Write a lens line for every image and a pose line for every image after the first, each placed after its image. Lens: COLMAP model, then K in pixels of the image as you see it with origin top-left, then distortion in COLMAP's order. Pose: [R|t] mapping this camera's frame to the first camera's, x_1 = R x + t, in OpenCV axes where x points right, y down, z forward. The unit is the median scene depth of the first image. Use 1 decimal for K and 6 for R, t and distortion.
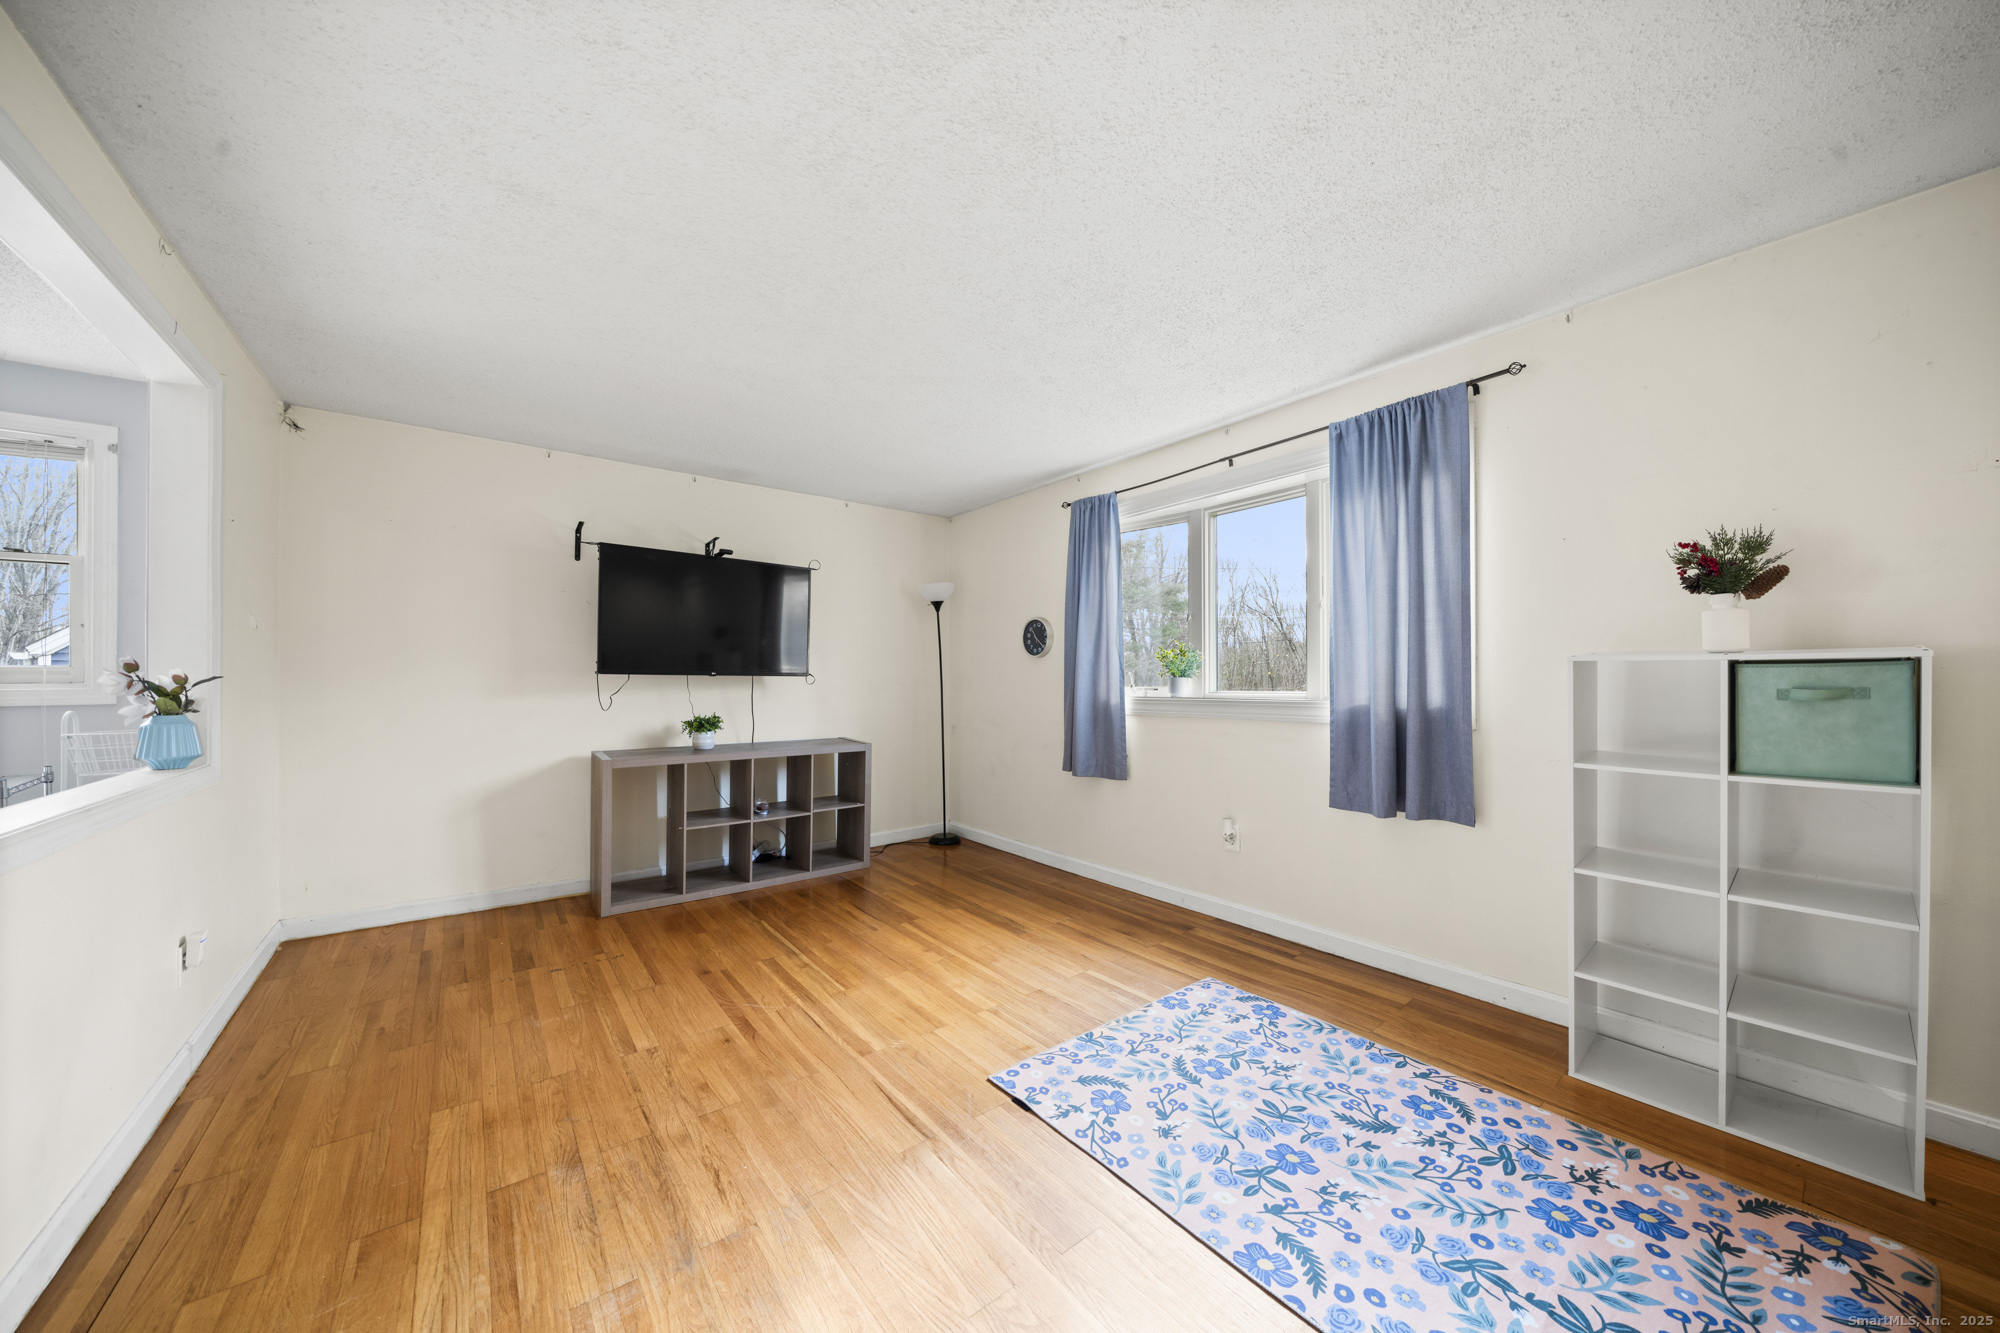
lens RADIAL K [[680.7, 0, 1000.0], [0, 680.7, 666.5], [0, 0, 1]] dist [-0.003115, -0.000525]
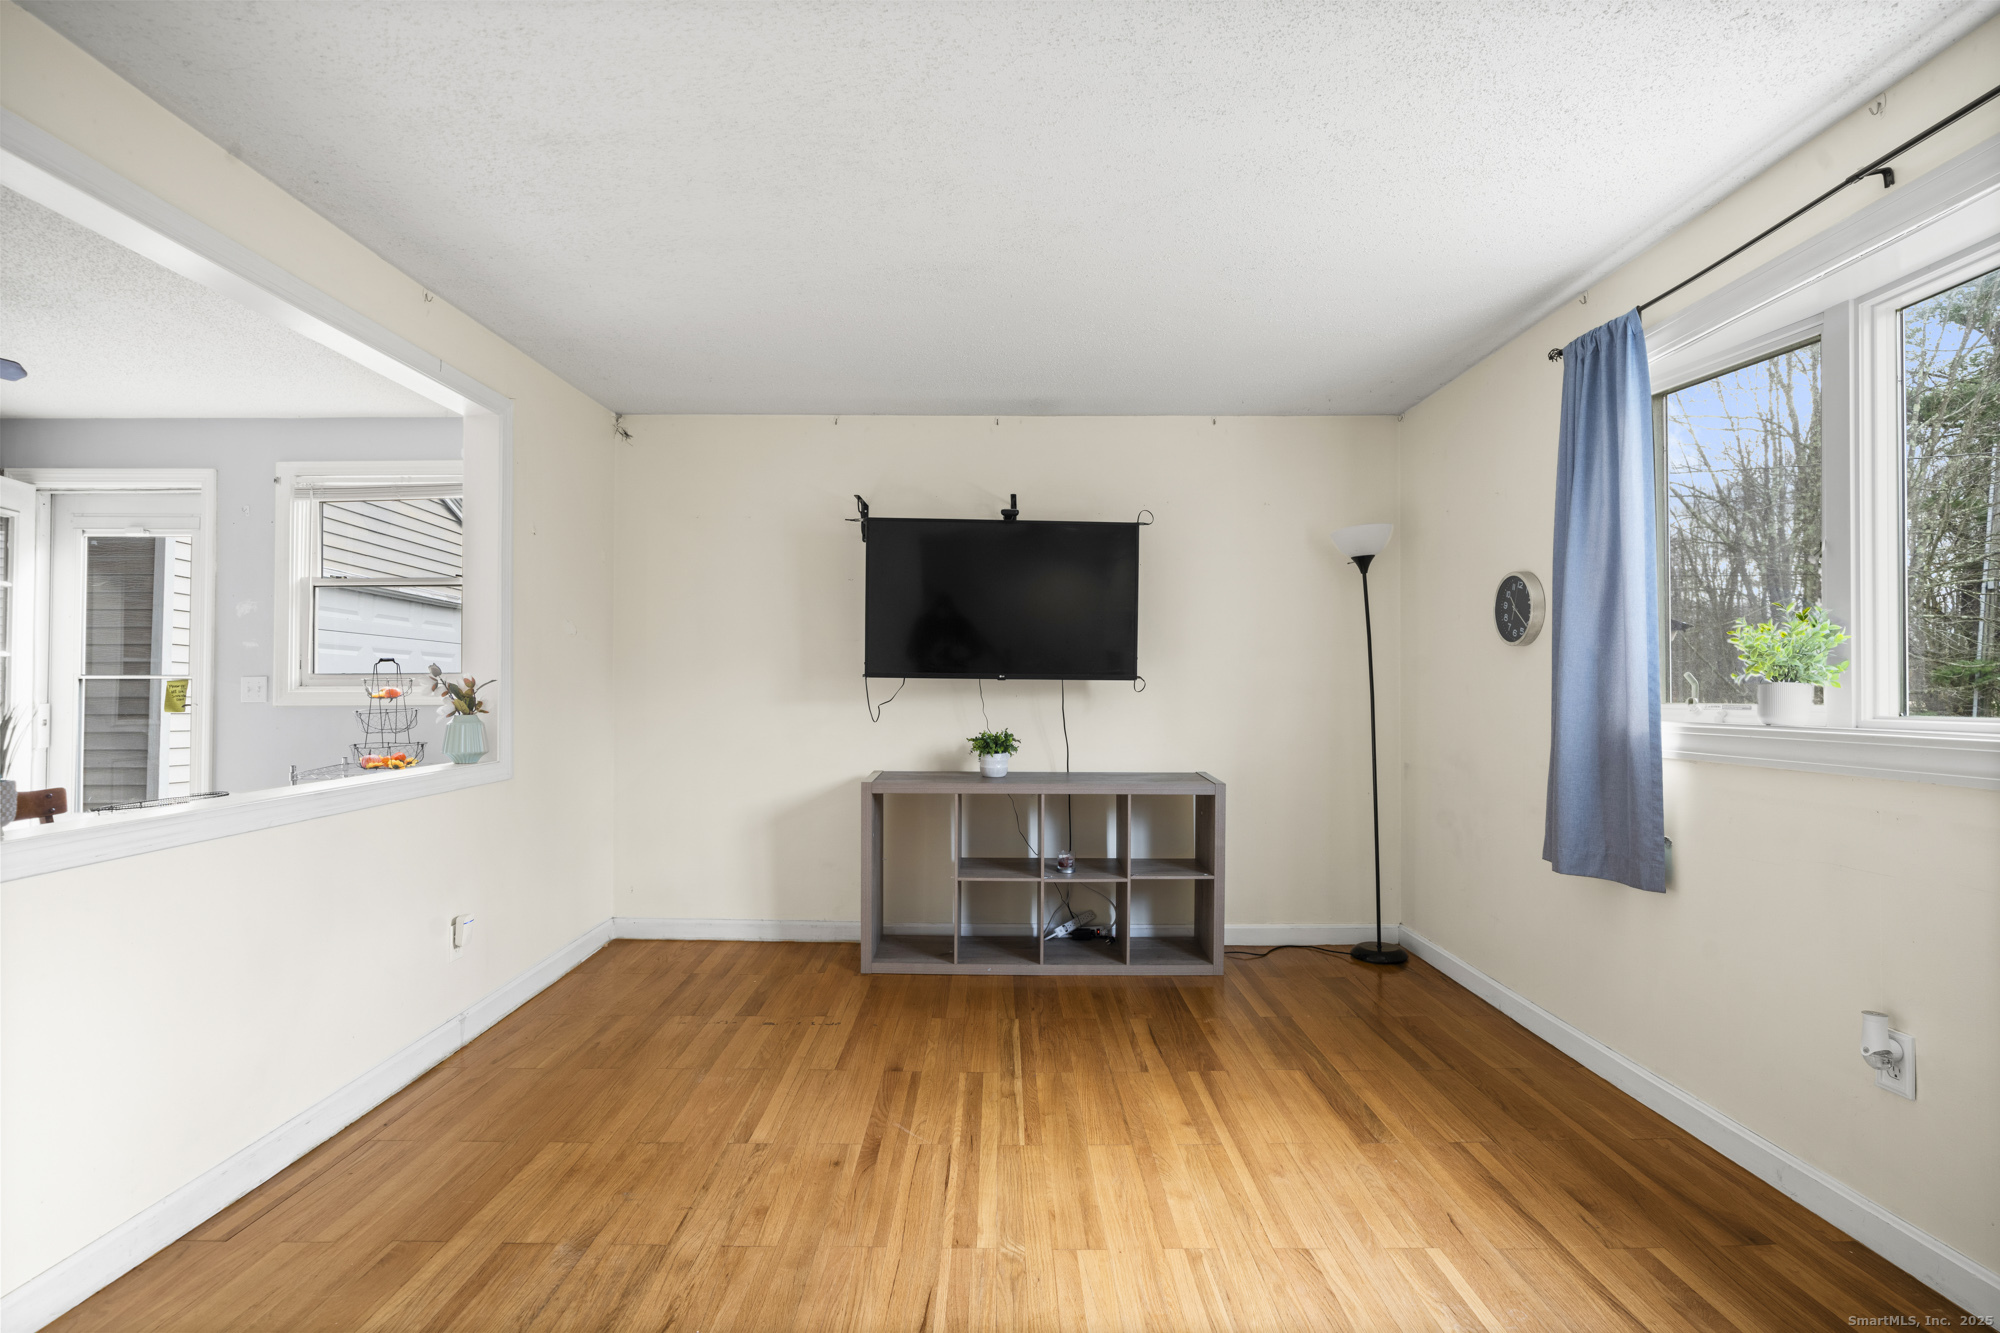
lens RADIAL K [[975.3, 0, 1000.0], [0, 975.3, 666.5], [0, 0, 1]] dist [0.001466, 0.000358]
pose [[0.785690, -0.009123, -0.618553, 0.275684], [0.008183, 0.999957, -0.004353, 0.004370], [0.618566, -0.001641, 0.785731, 0.176085]]
